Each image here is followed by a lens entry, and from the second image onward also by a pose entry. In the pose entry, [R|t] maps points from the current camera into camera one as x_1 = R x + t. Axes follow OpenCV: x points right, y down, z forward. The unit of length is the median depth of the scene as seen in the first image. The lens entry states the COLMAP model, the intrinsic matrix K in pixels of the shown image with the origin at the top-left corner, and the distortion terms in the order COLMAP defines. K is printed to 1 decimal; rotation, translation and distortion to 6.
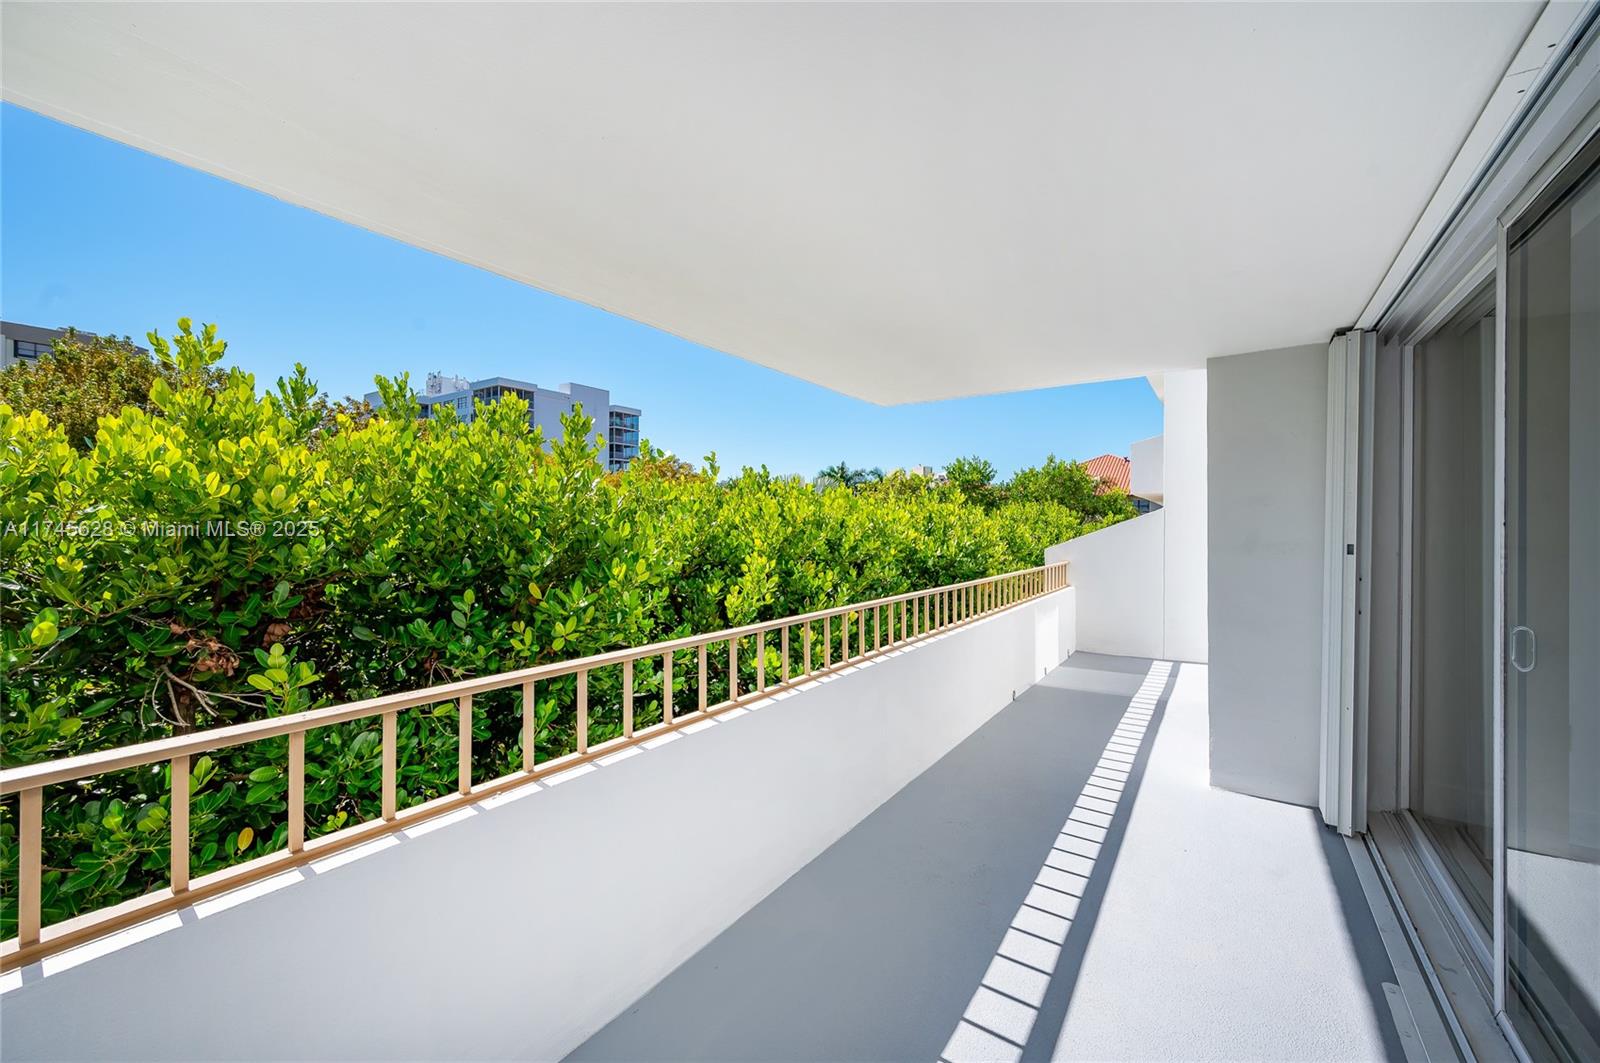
lens RADIAL K [[606.8, 0, 800.0], [0, 606.8, 531.5], [0, 0, 1]] dist [-0.000023, 0.000071]
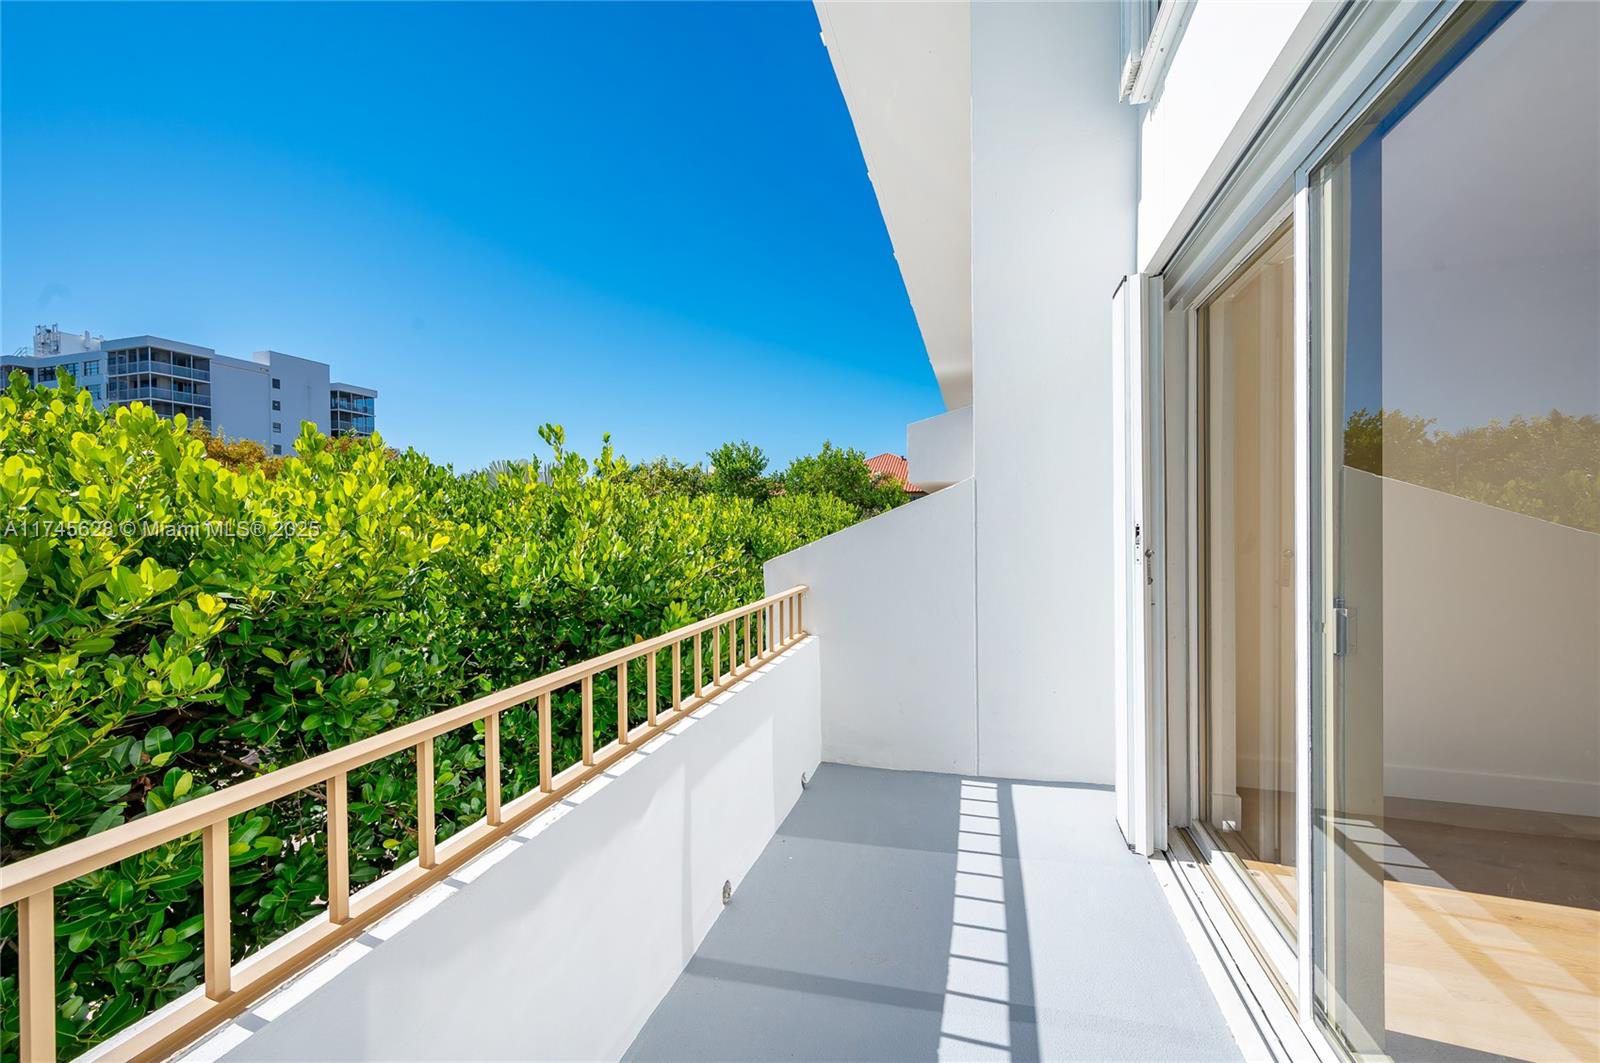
lens RADIAL K [[606.8, 0, 800.0], [0, 606.8, 531.5], [0, 0, 1]] dist [-0.000023, 0.000071]
pose [[0.947449, -0.021290, 0.319196, 0.088129], [0.020989, 0.999770, 0.004383, 0.000422], [-0.319216, 0.002547, 0.947679, 0.167711]]
